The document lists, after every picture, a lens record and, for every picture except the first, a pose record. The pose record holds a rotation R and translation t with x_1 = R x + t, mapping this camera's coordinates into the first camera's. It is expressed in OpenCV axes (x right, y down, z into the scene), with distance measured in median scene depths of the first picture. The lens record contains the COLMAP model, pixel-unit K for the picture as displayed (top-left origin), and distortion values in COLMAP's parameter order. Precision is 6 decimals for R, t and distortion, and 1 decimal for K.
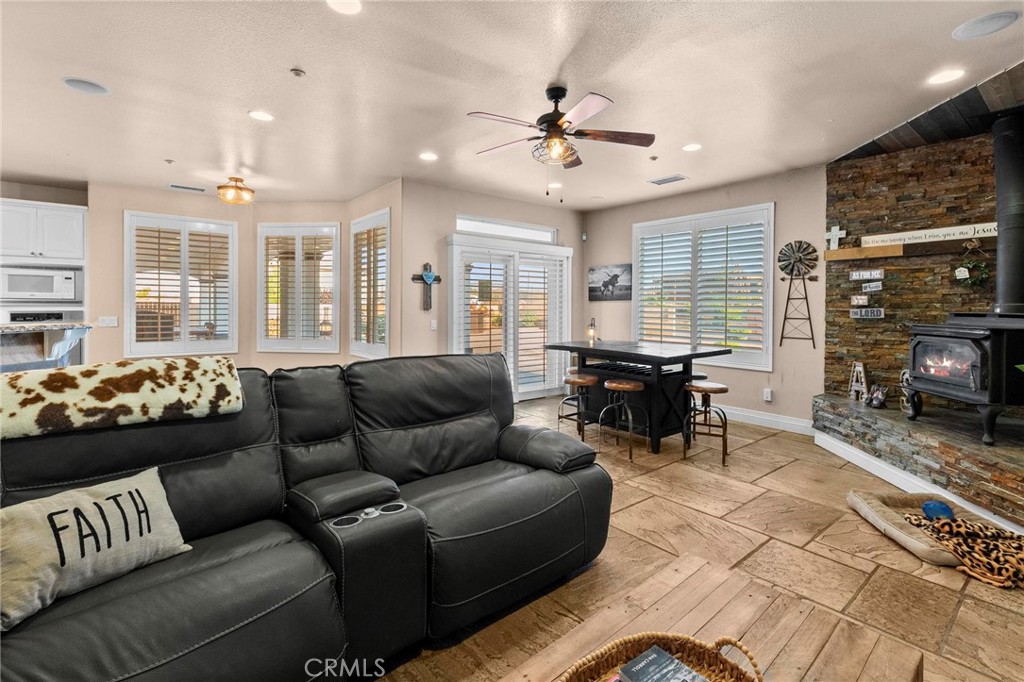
lens RADIAL K [[469.2, 0, 509.9], [0, 469.2, 309.8], [0, 0, 1]] dist [0.001682, 0.000291]
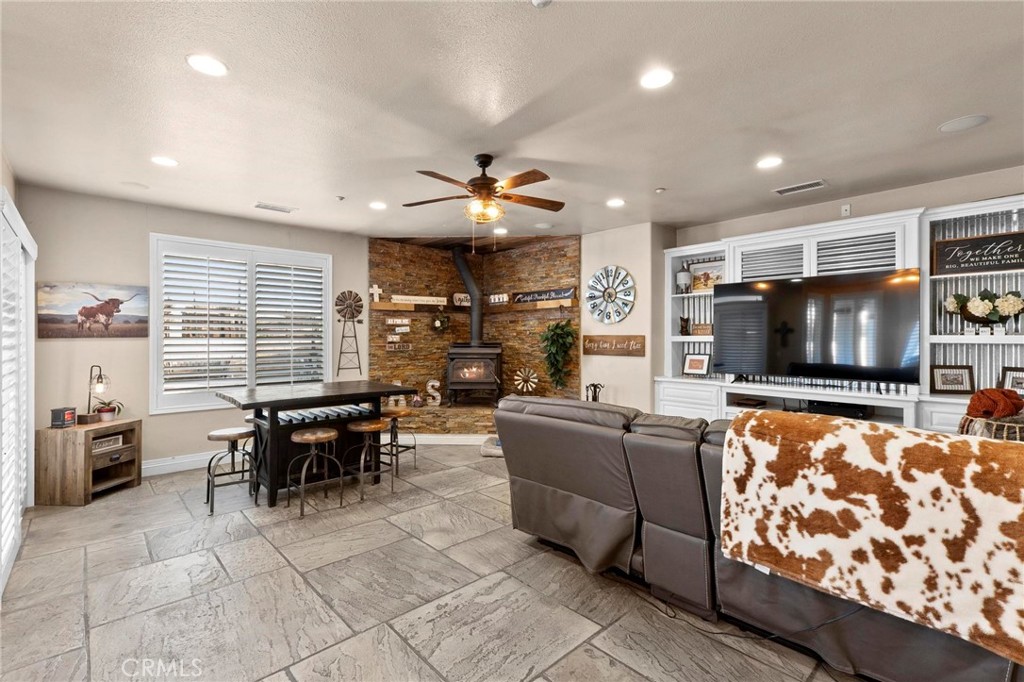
lens RADIAL K [[461.6, 0, 511.0], [0, 461.6, 339.9], [0, 0, 1]] dist [0.002707, 0.000771]
pose [[-0.061179, -0.014443, 0.998022, -0.700053], [0.006576, 0.999868, 0.014873, -0.033472], [-0.998105, 0.007473, -0.061076, 0.696799]]
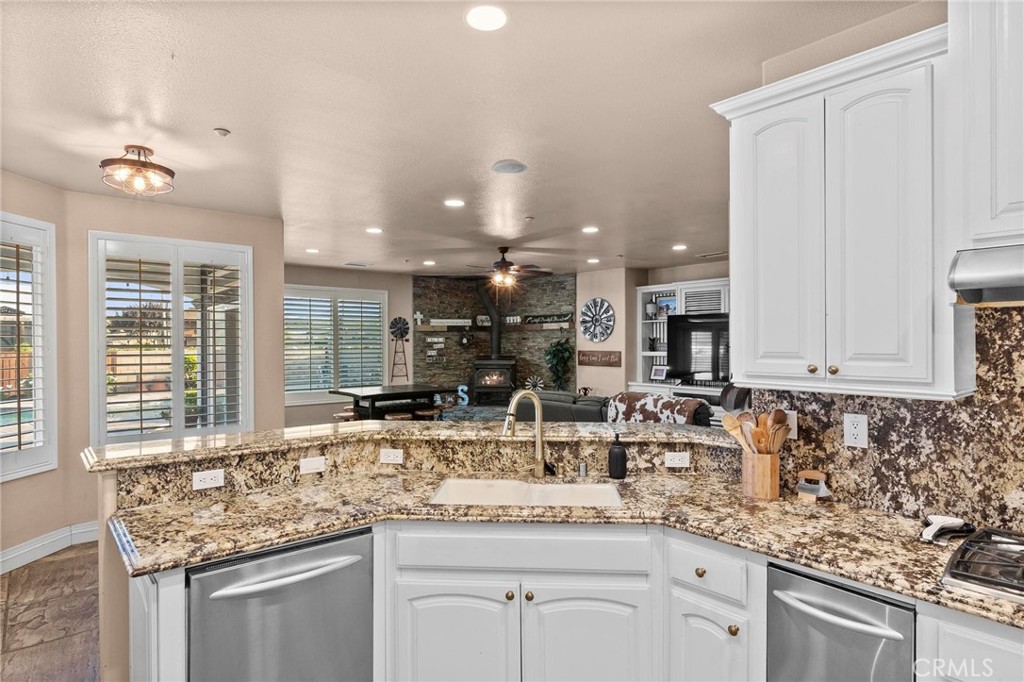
lens RADIAL K [[561.4, 0, 512.0], [0, 561.4, 341.0], [0, 0, 1]] dist [0.001522, 0.000386]
pose [[-0.029712, -0.007261, 0.999532, -1.485600], [0.009479, 0.999927, 0.007546, -0.079832], [-0.999514, 0.009699, -0.029641, 0.717544]]
